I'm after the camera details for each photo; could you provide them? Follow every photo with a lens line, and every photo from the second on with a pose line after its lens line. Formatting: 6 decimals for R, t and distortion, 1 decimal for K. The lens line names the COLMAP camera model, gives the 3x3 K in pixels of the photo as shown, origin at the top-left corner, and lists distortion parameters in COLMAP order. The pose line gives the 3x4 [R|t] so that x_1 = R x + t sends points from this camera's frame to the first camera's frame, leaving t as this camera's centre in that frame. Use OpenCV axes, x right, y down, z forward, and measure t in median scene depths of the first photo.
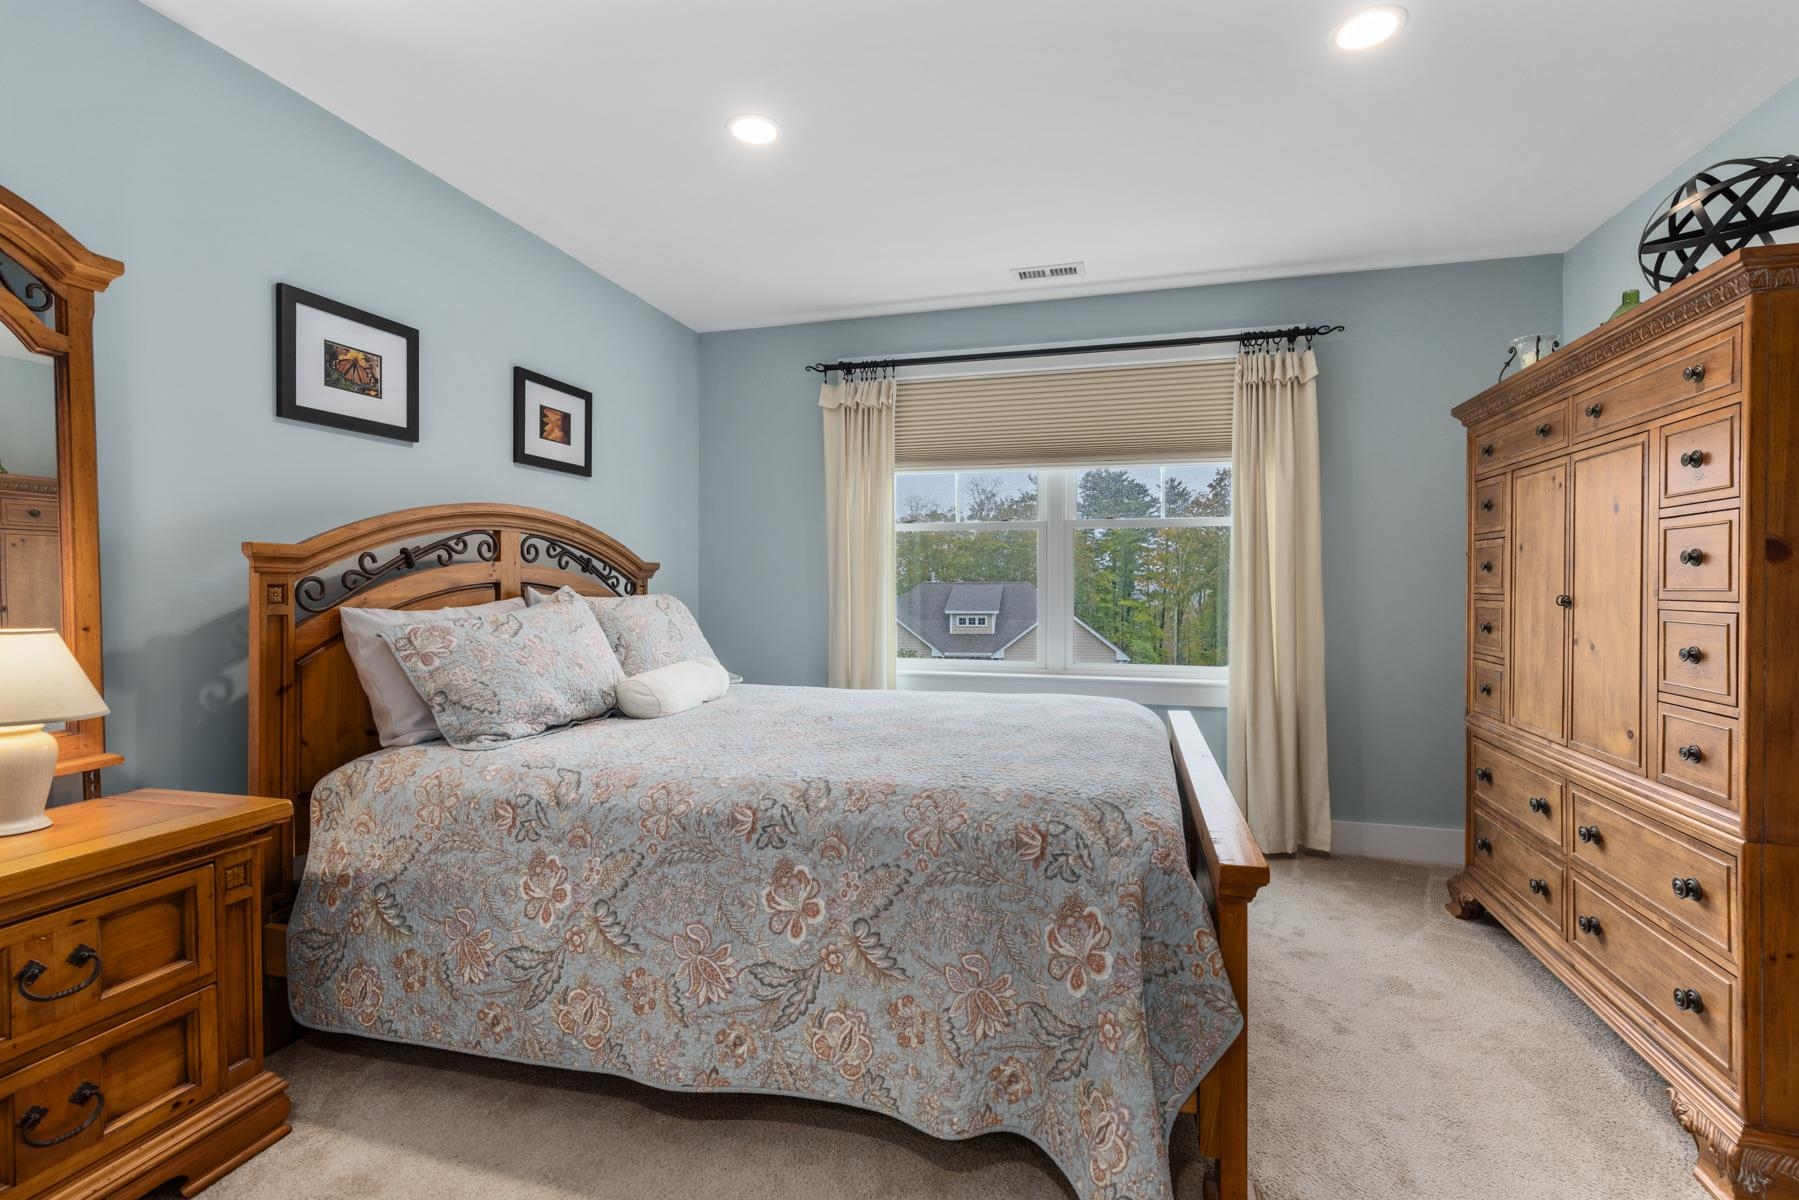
lens RADIAL K [[812.5, 0, 908.0], [0, 812.5, 587.8], [0, 0, 1]] dist [0.007755, -0.001685]
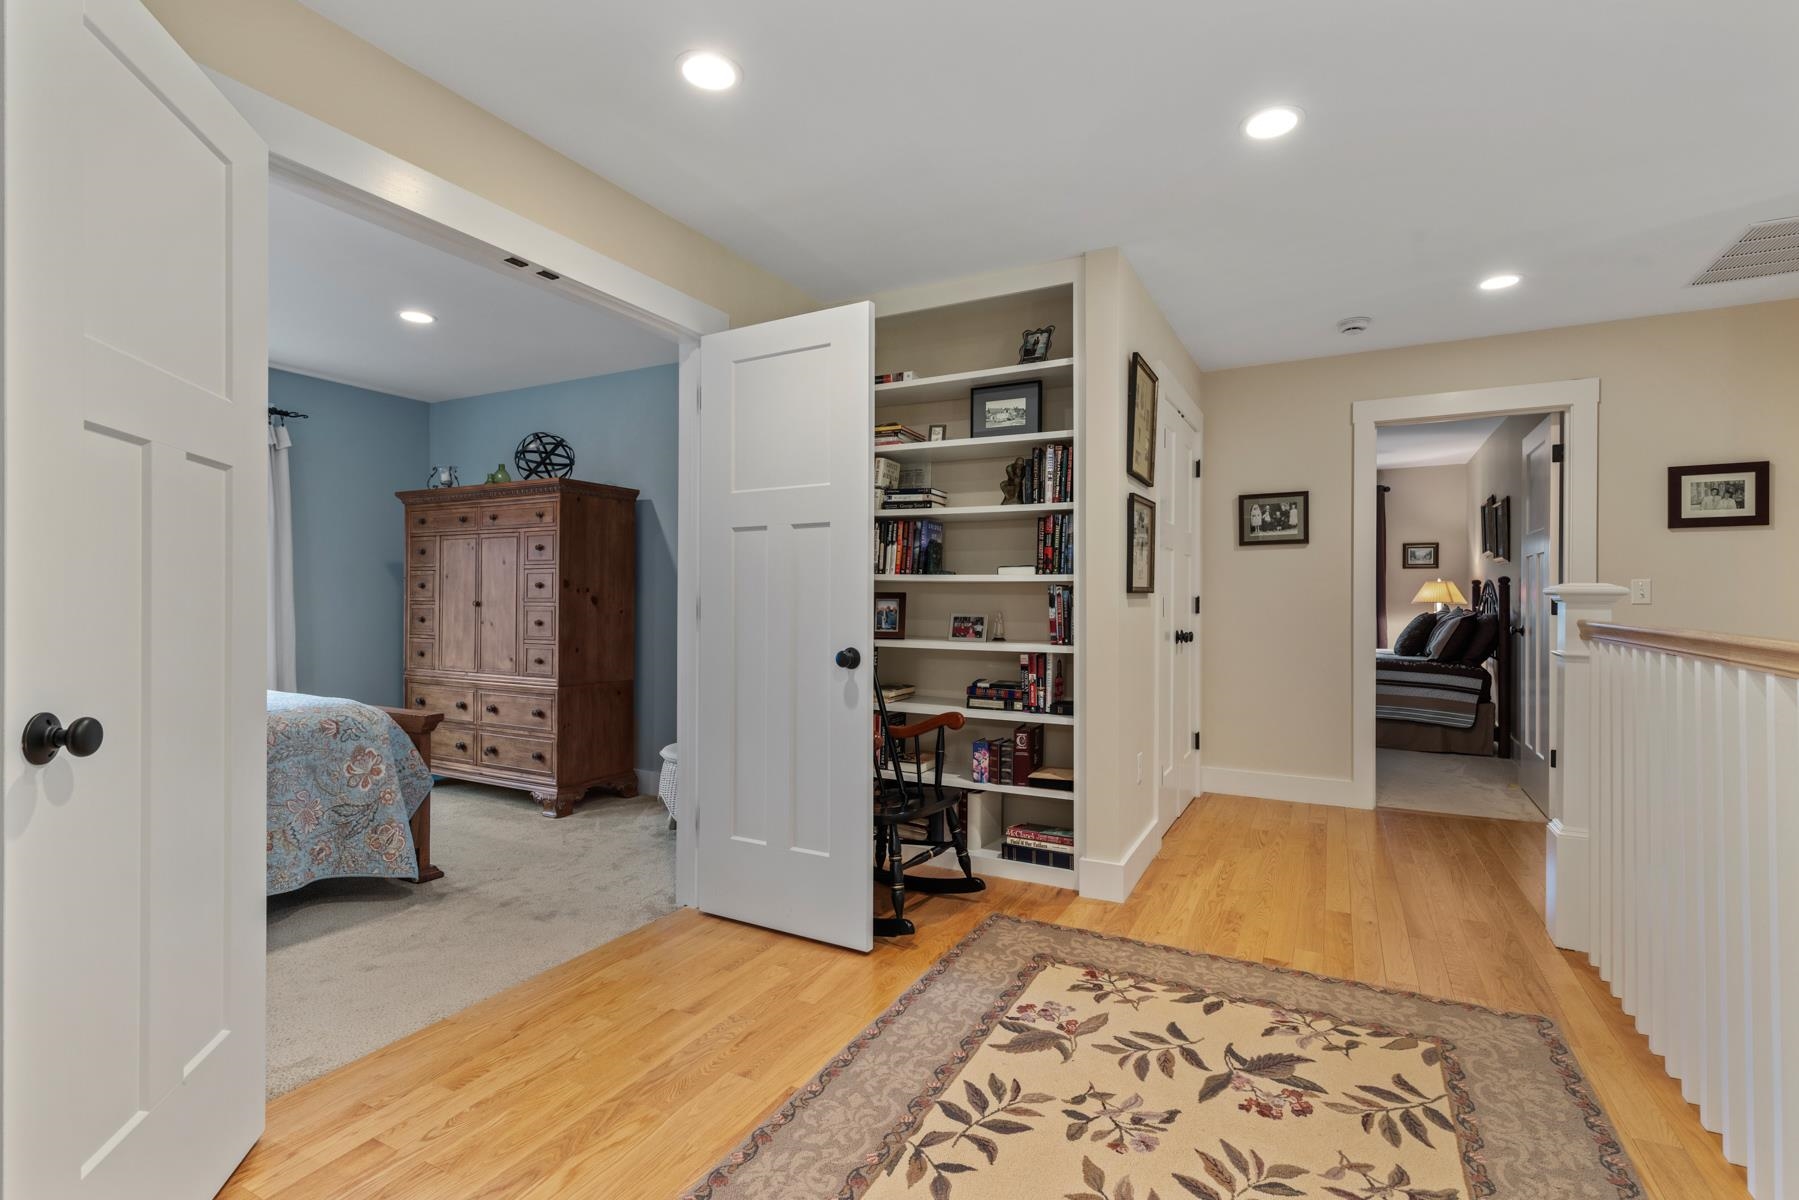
lens RADIAL K [[812.5, 0, 904.0], [0, 812.5, 595.9], [0, 0, 1]] dist [0.007755, -0.001685]
pose [[0.213697, 0.002582, 0.976897, -1.209616], [0.001117, 0.999995, -0.002887, 0.004733], [-0.976899, 0.001708, 0.213693, -0.629470]]
